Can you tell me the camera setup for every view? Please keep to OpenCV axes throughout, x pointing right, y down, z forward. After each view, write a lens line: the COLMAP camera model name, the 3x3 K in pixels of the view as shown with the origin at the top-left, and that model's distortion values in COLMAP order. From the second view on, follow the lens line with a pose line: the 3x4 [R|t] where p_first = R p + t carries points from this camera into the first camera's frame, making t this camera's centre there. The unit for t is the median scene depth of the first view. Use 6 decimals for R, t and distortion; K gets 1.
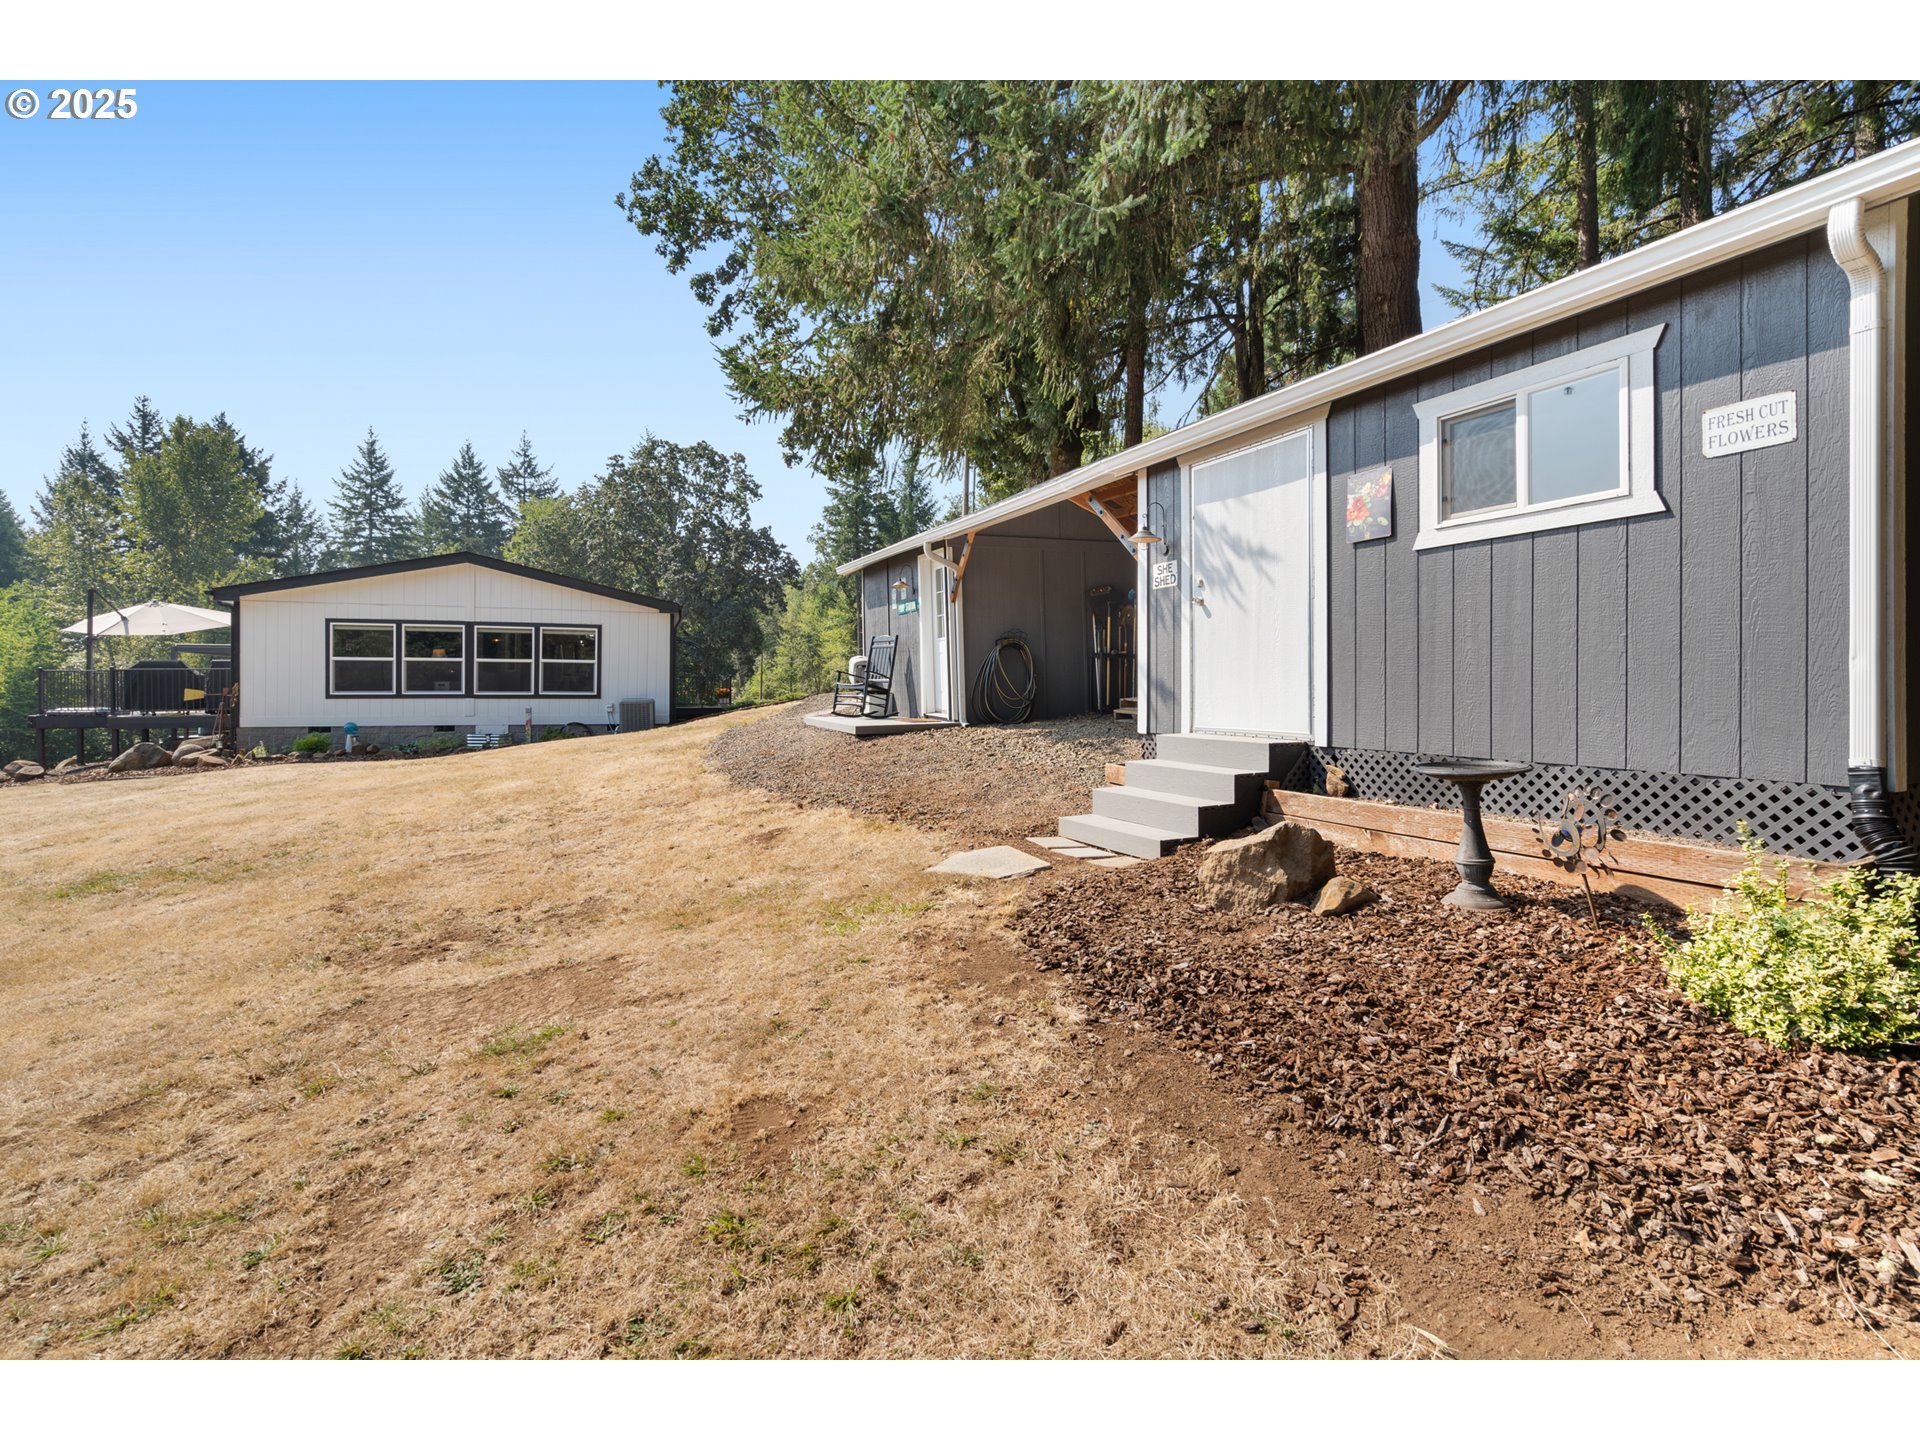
lens RADIAL K [[871.0, 0, 963.8], [0, 871.0, 707.2], [0, 0, 1]] dist [-0.001072, 0.000689]
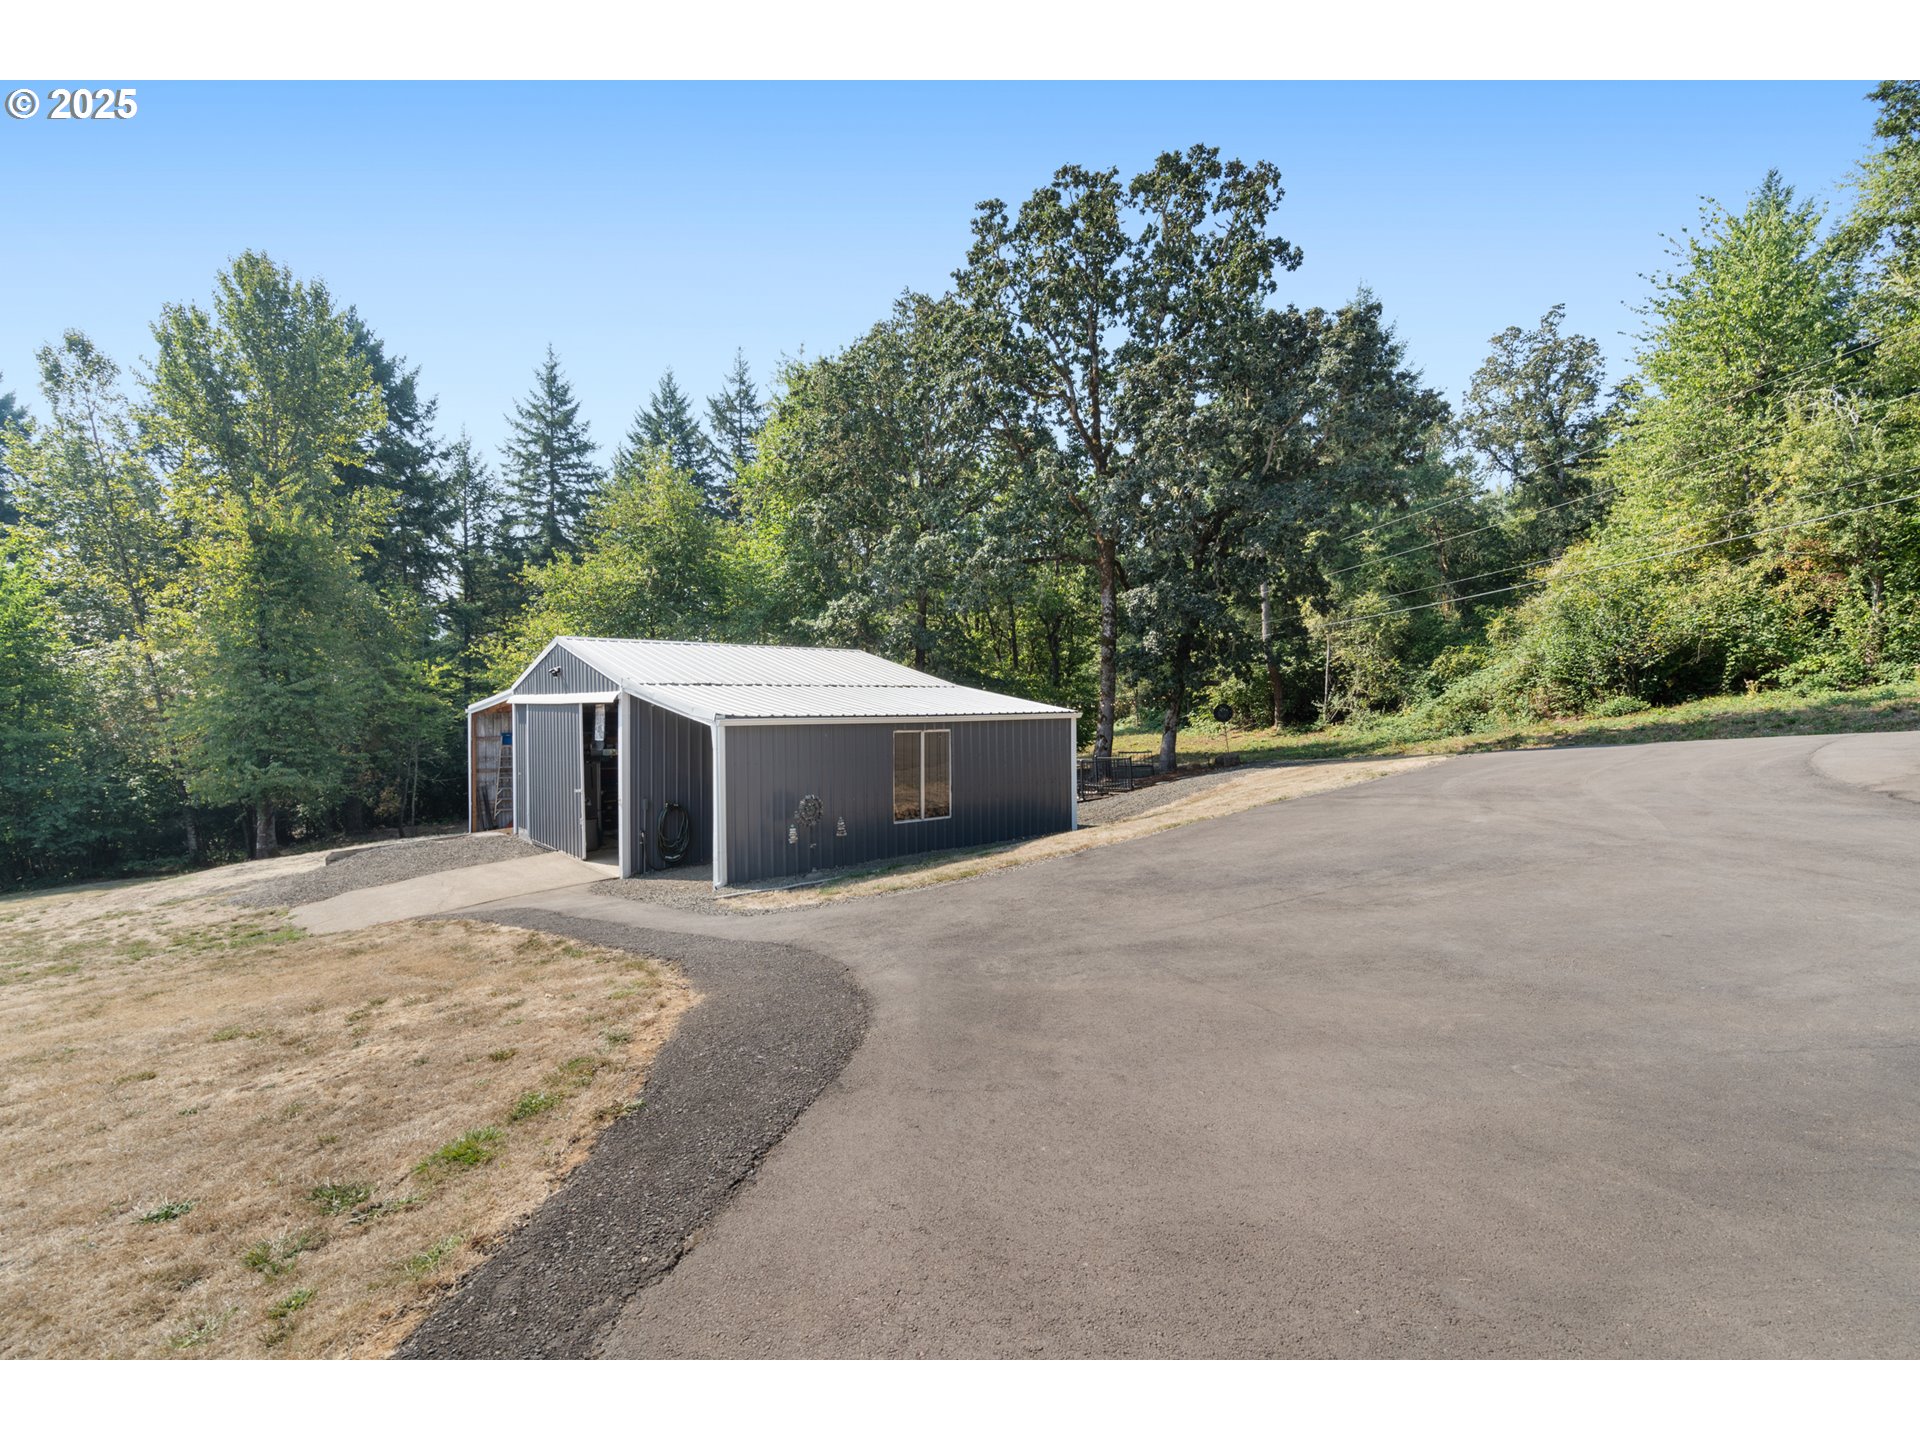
lens RADIAL K [[871.0, 0, 951.0], [0, 871.0, 721.4], [0, 0, 1]] dist [-0.001072, 0.000689]
pose [[0.982190, 0.000997, -0.187887, -1.855880], [0.001069, 0.999940, 0.010898, -0.088237], [0.187887, -0.010905, 0.982130, 2.980642]]
